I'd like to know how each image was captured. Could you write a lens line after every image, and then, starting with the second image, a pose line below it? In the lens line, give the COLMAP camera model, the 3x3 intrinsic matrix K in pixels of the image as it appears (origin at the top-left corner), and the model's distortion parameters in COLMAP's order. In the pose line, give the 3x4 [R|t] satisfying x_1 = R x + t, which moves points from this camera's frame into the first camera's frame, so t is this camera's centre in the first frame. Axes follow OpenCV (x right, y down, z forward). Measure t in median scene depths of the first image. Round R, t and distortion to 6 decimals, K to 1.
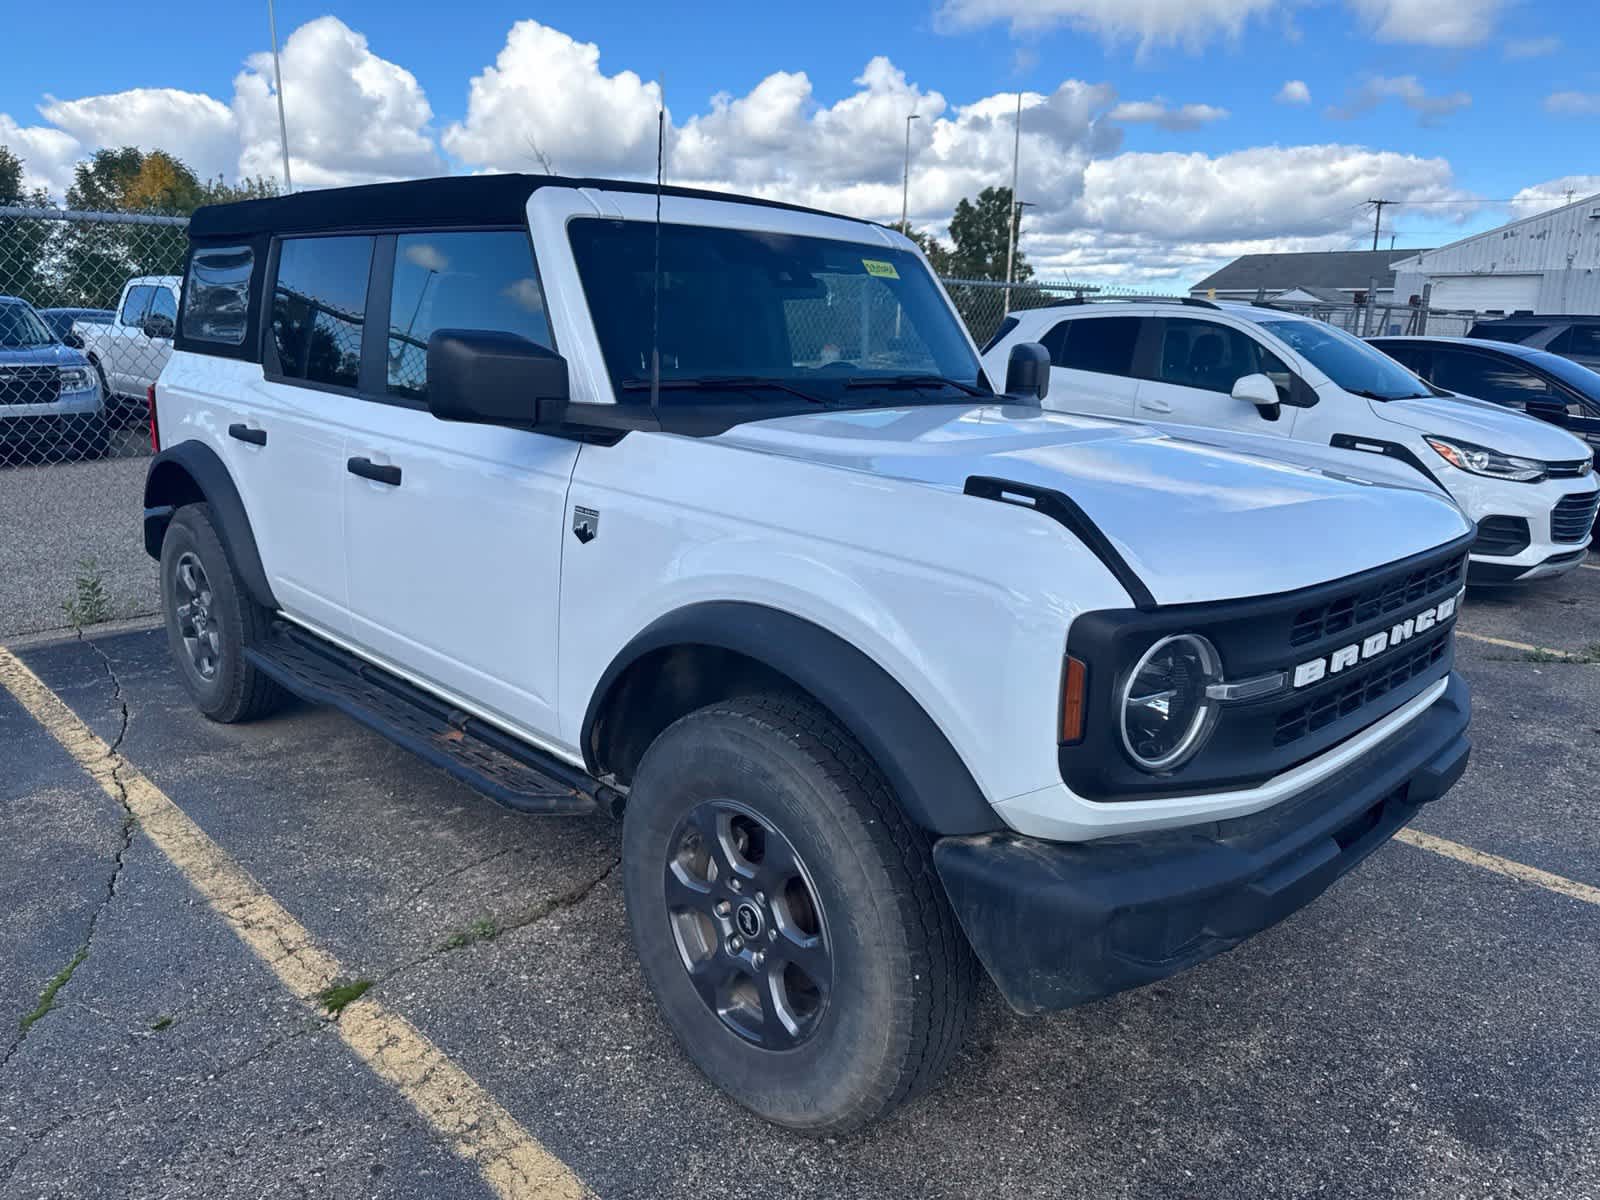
lens RADIAL K [[1132.8, 0, 792.1], [0, 1132.8, 591.9], [0, 0, 1]] dist [0.023924, -0.025837]
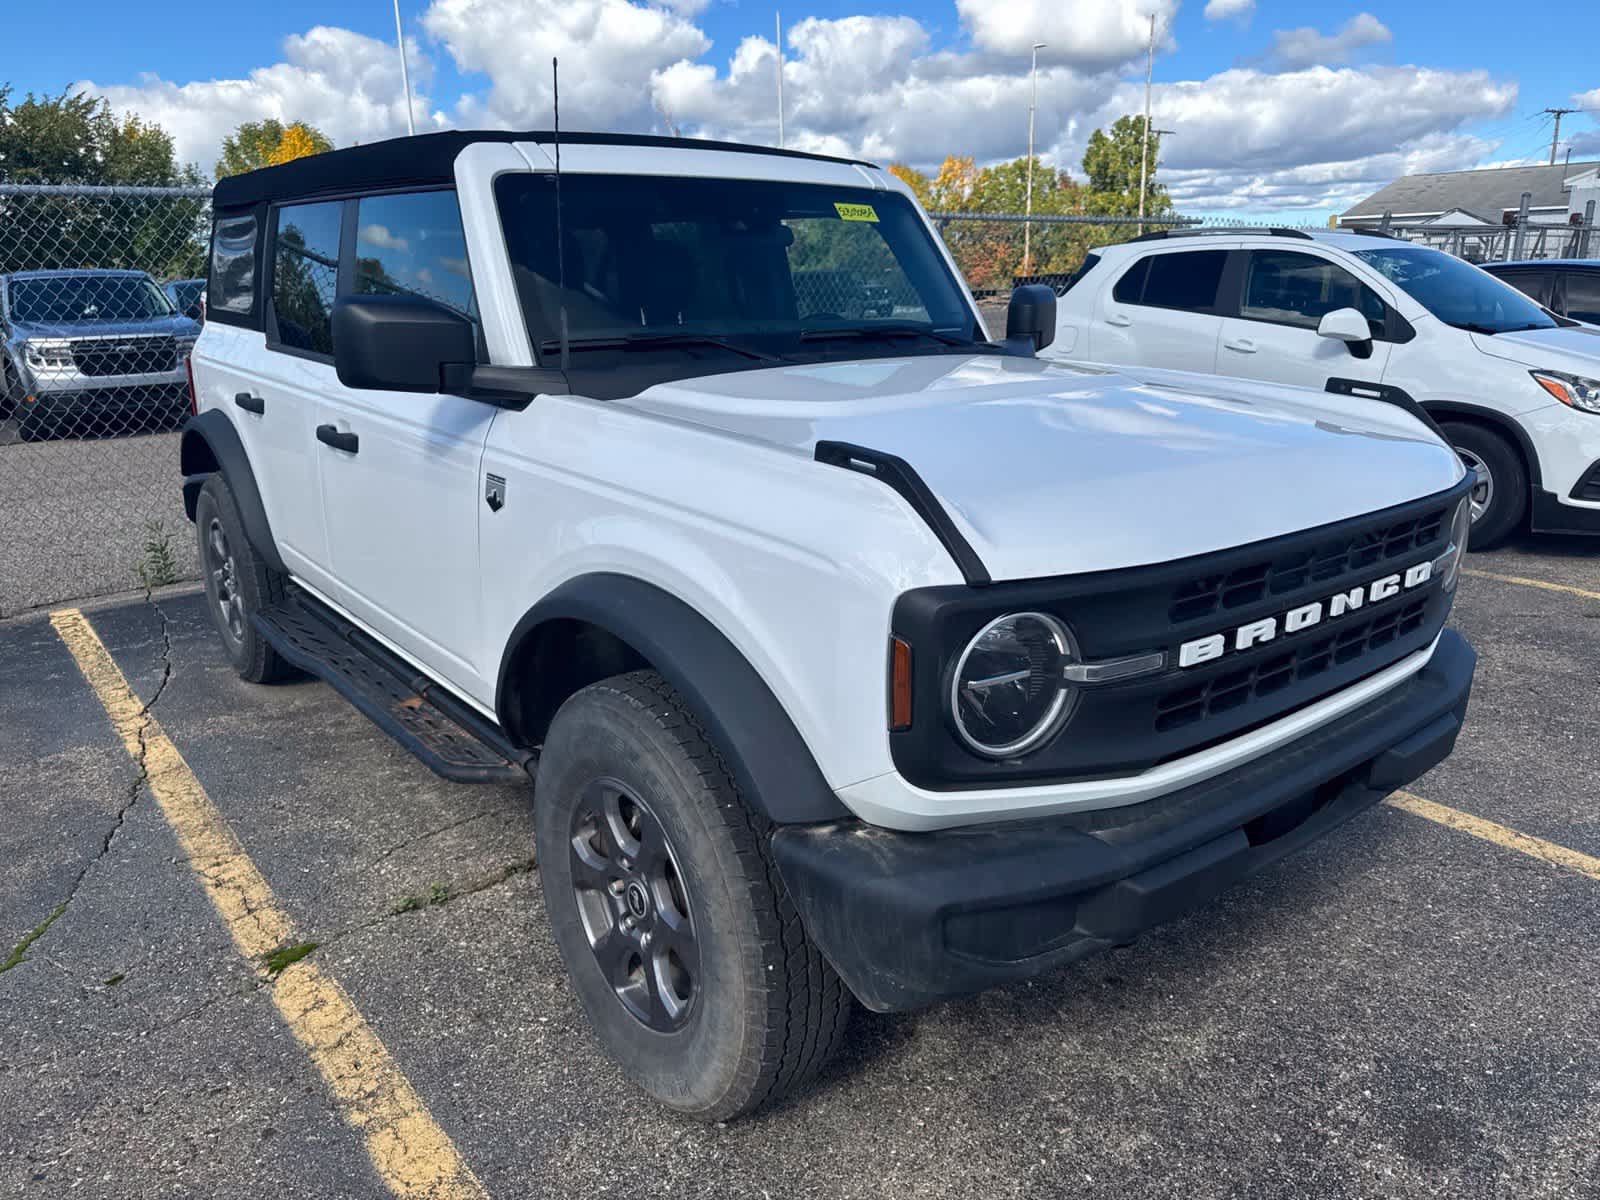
lens RADIAL K [[1132.8, 0, 795.9], [0, 1132.8, 594.7], [0, 0, 1]] dist [0.023924, -0.025837]
pose [[0.993758, -0.003905, -0.111486, 0.165210], [0.009044, 0.998918, 0.045624, -0.012285], [0.111188, -0.046348, 0.992718, 0.047445]]
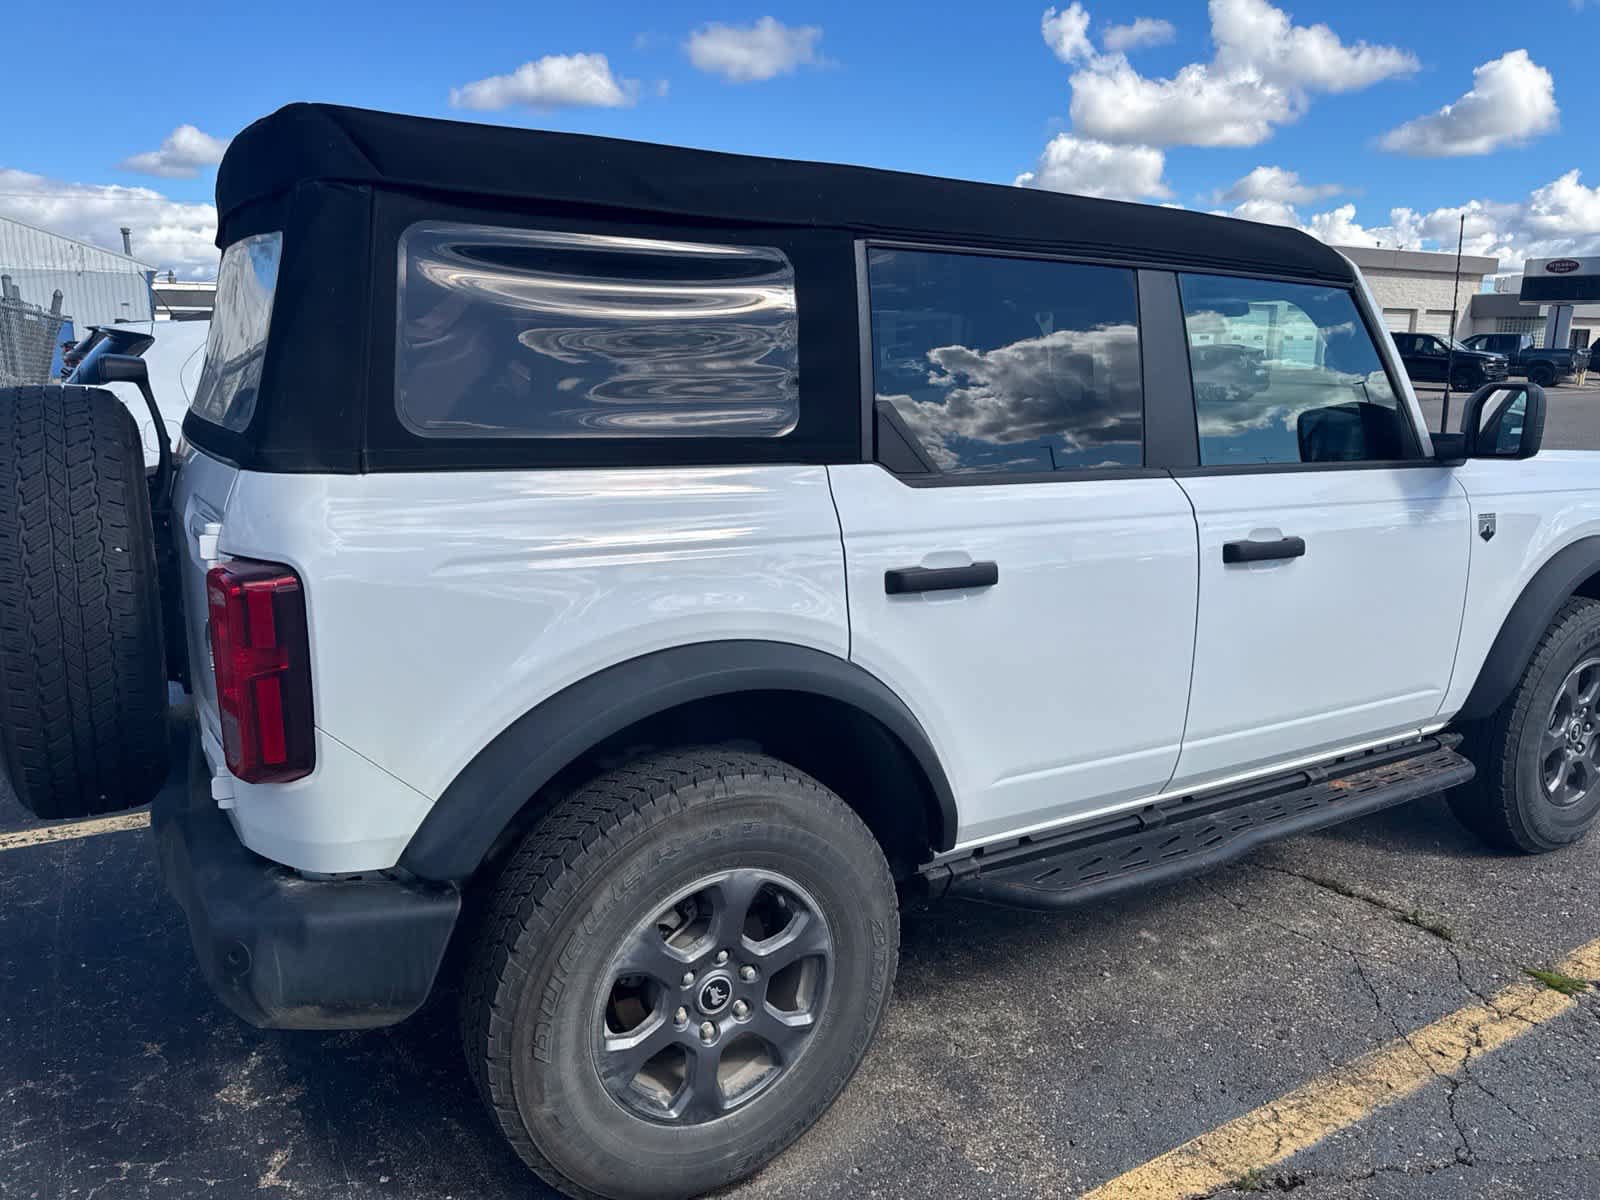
lens RADIAL K [[1132.8, 0, 800.1], [0, 1132.8, 586.4], [0, 0, 1]] dist [0.023924, -0.025837]
pose [[0.239258, -0.217672, 0.946242, -1.448649], [0.218533, 0.961615, 0.165952, -0.341458], [-0.946044, 0.167080, 0.277643, 1.249689]]
